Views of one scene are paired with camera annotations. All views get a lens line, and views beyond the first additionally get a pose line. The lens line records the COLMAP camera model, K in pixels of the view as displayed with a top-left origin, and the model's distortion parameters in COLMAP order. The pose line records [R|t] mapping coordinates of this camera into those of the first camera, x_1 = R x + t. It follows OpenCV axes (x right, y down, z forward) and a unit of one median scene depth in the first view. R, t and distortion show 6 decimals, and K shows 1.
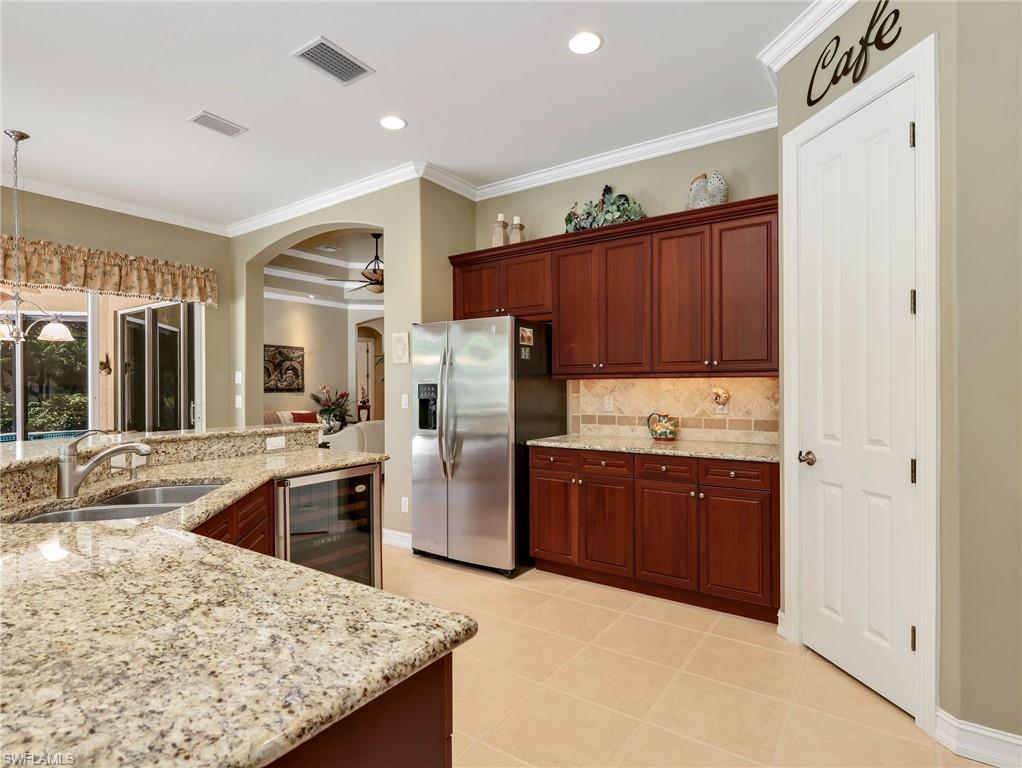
lens RADIAL K [[538.8, 0, 511.8], [0, 538.8, 389.6], [0, 0, 1]] dist [-0.004129, 0.001253]
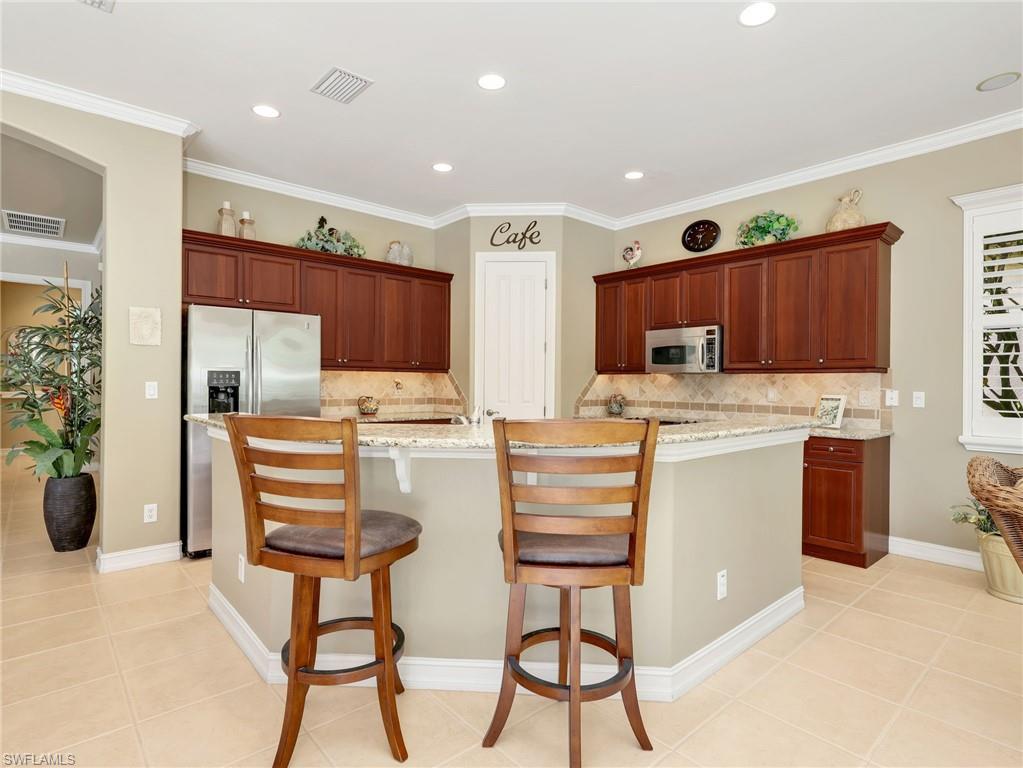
lens RADIAL K [[539.3, 0, 508.9], [0, 539.3, 381.2], [0, 0, 1]] dist [-0.004129, 0.001253]
pose [[0.240203, 0.004756, 0.970711, -1.041473], [-0.009048, 0.999956, -0.002661, 0.005774], [-0.970681, -0.008143, 0.240235, 0.300687]]
